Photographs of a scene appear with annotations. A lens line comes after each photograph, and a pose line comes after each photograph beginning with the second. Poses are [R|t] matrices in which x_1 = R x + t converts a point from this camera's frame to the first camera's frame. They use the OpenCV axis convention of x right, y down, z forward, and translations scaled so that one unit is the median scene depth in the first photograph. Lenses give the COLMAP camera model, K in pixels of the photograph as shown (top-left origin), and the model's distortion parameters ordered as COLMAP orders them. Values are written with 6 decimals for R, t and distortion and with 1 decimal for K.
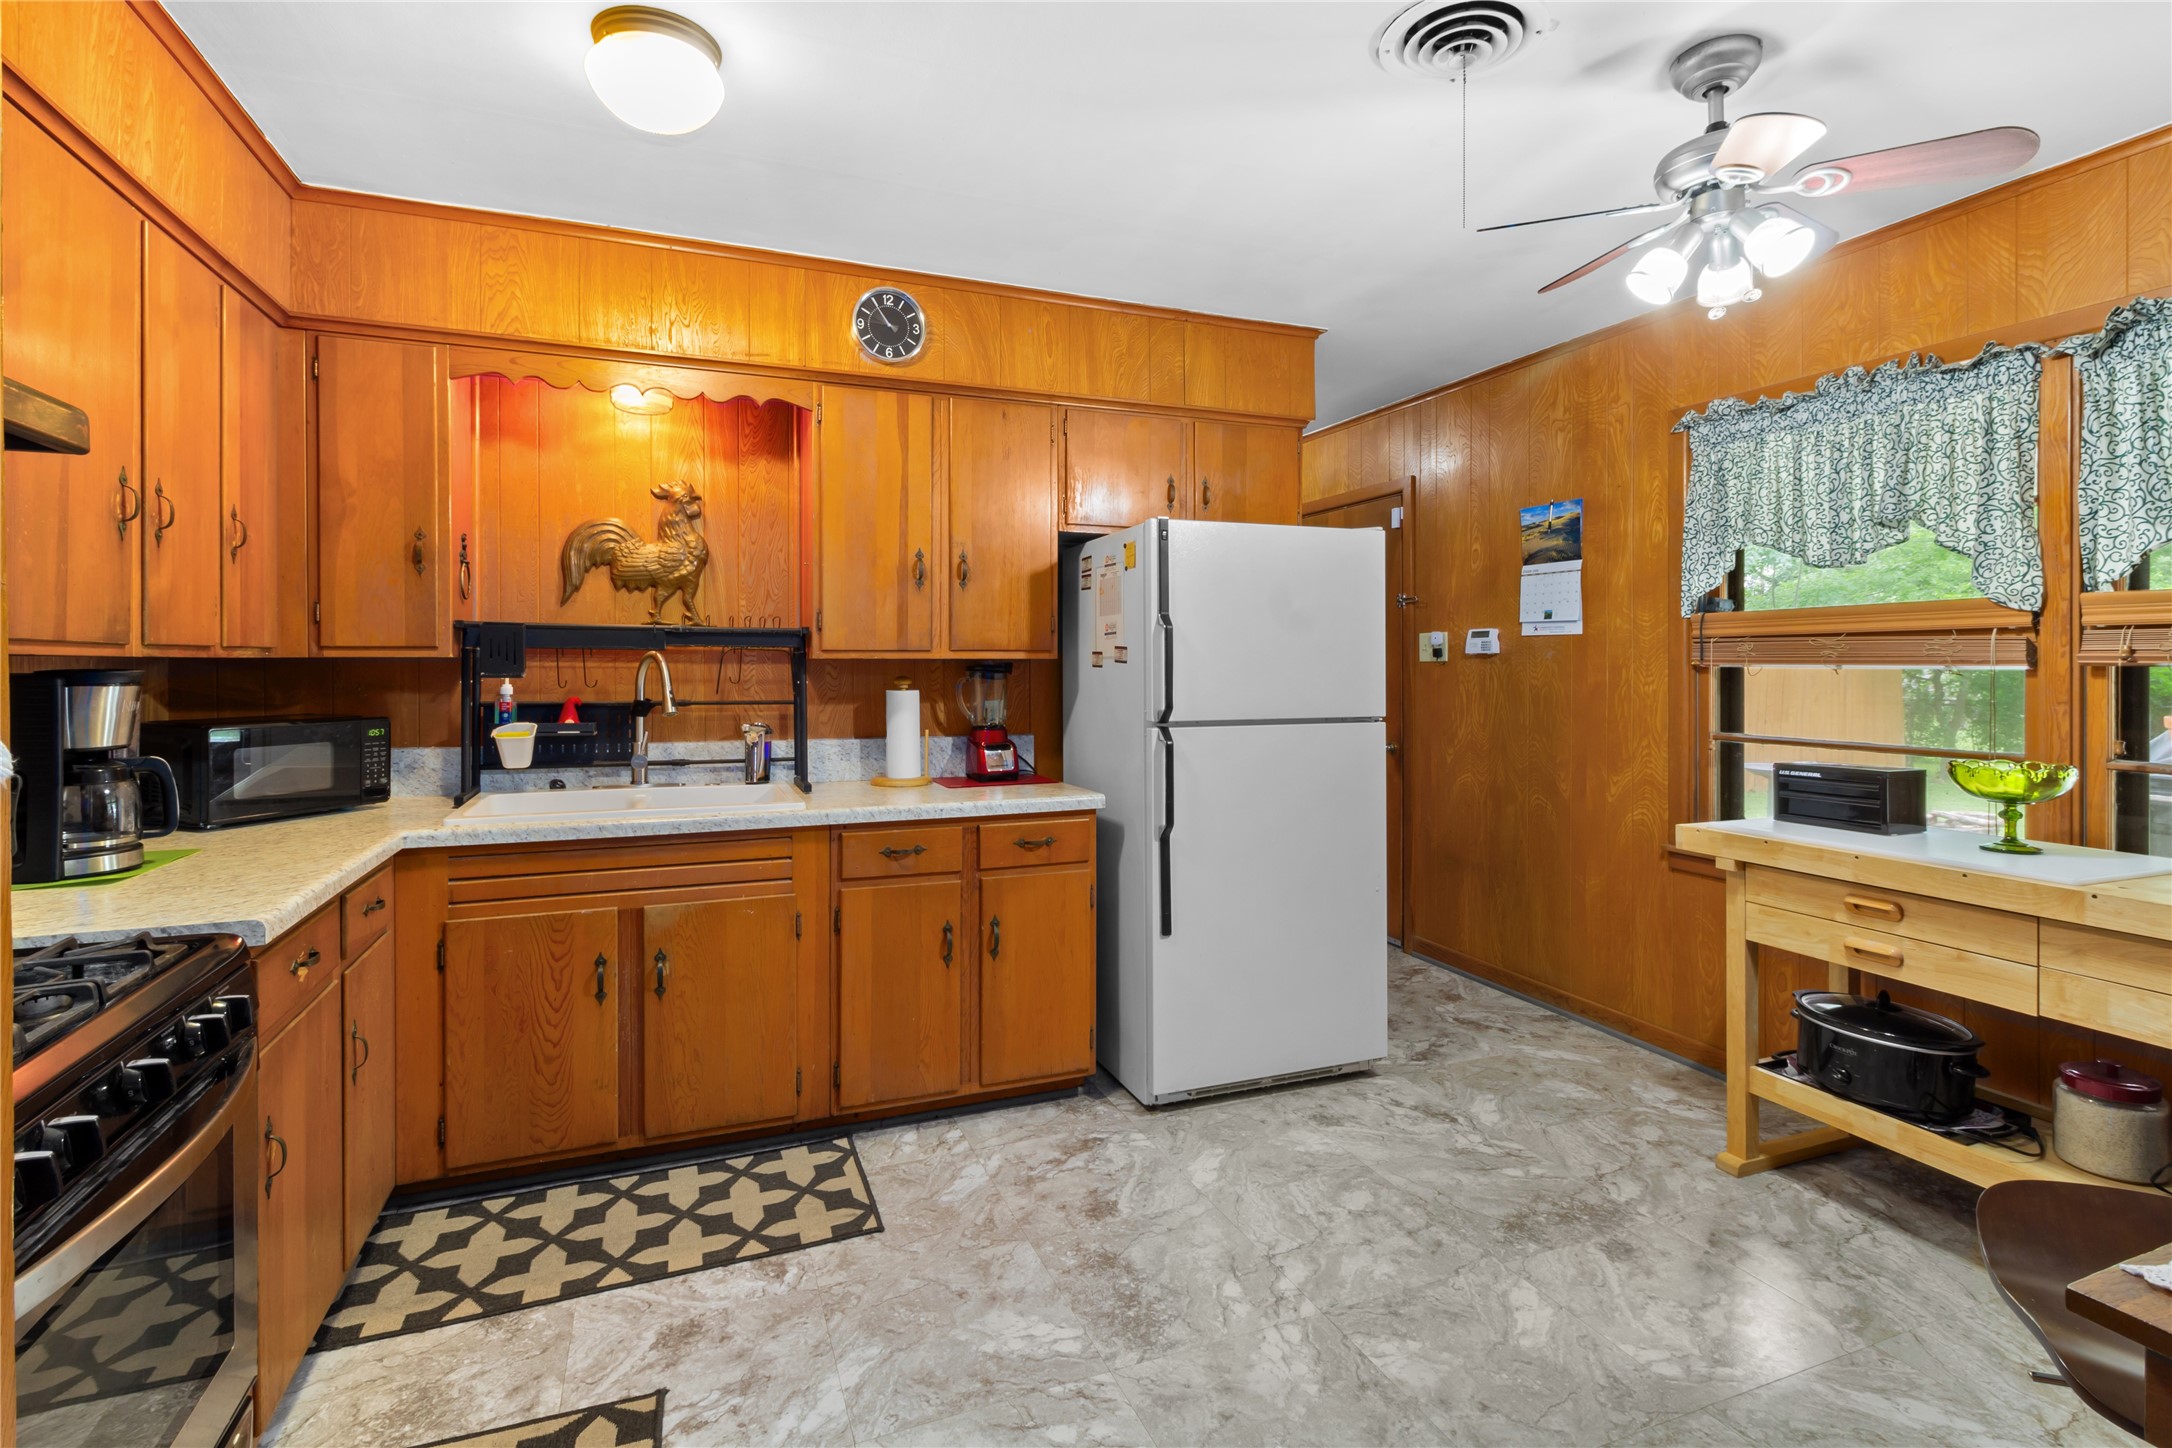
lens RADIAL K [[1022.2, 0, 1071.3], [0, 1022.2, 664.4], [0, 0, 1]] dist [0.000822, -0.000205]
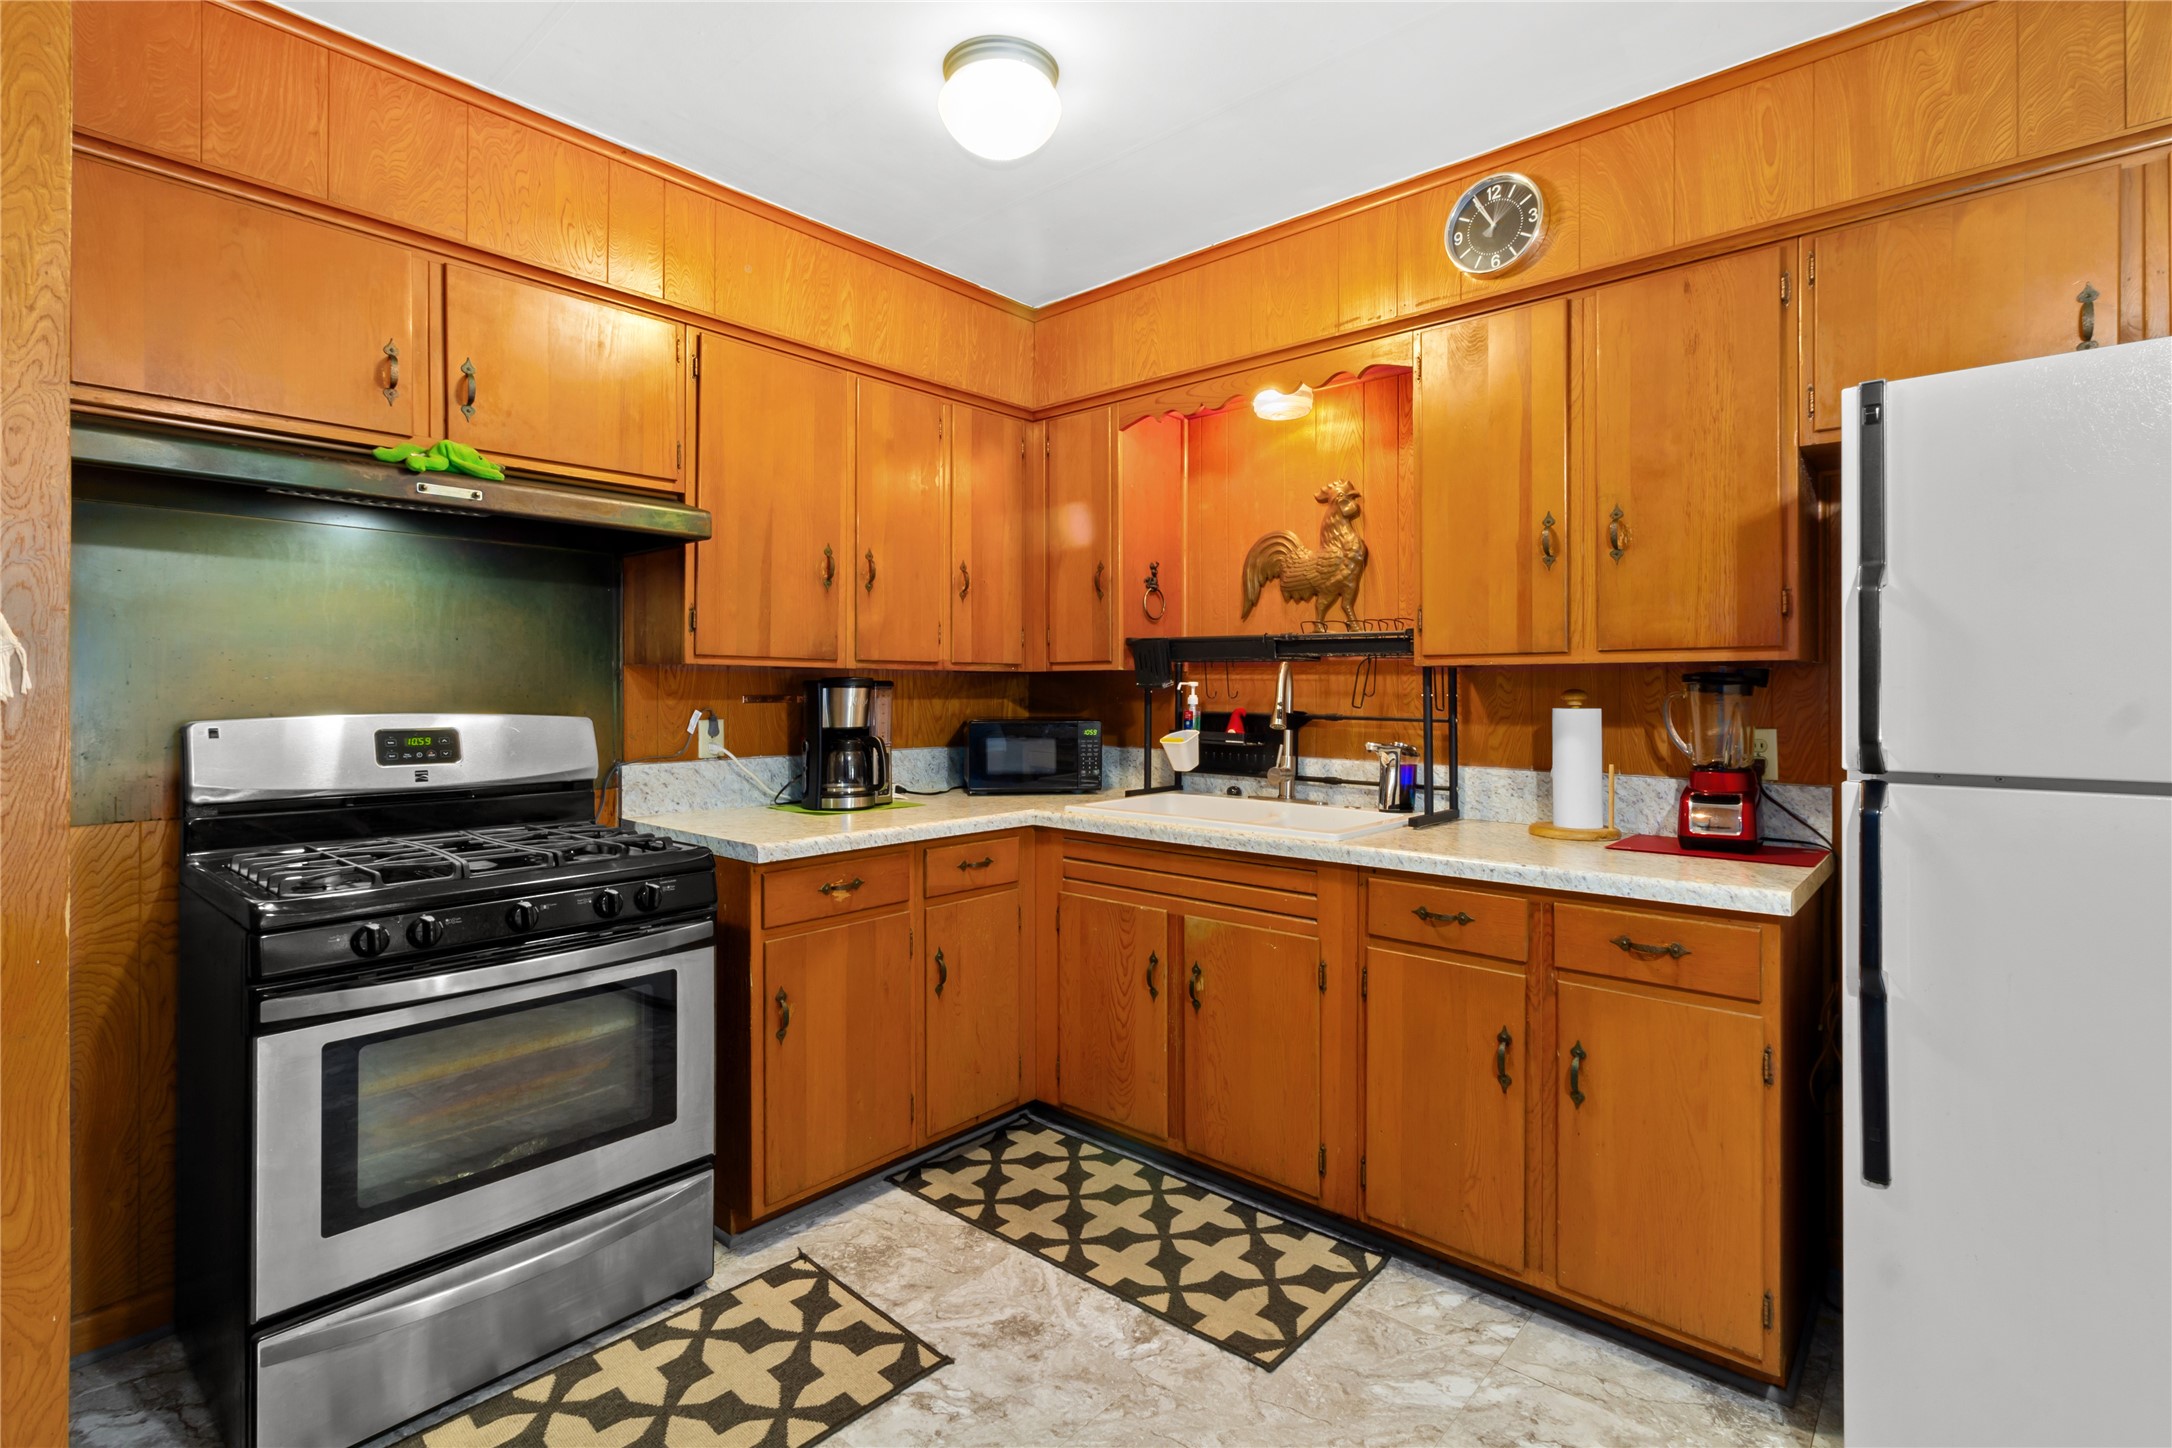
lens RADIAL K [[1022.2, 0, 1113.3], [0, 1022.2, 688.0], [0, 0, 1]] dist [0.000822, -0.000205]
pose [[0.455673, -0.003053, -0.890142, 0.413780], [-0.003329, 0.999981, -0.005133, 0.019118], [0.890141, 0.005302, 0.455654, 0.453625]]
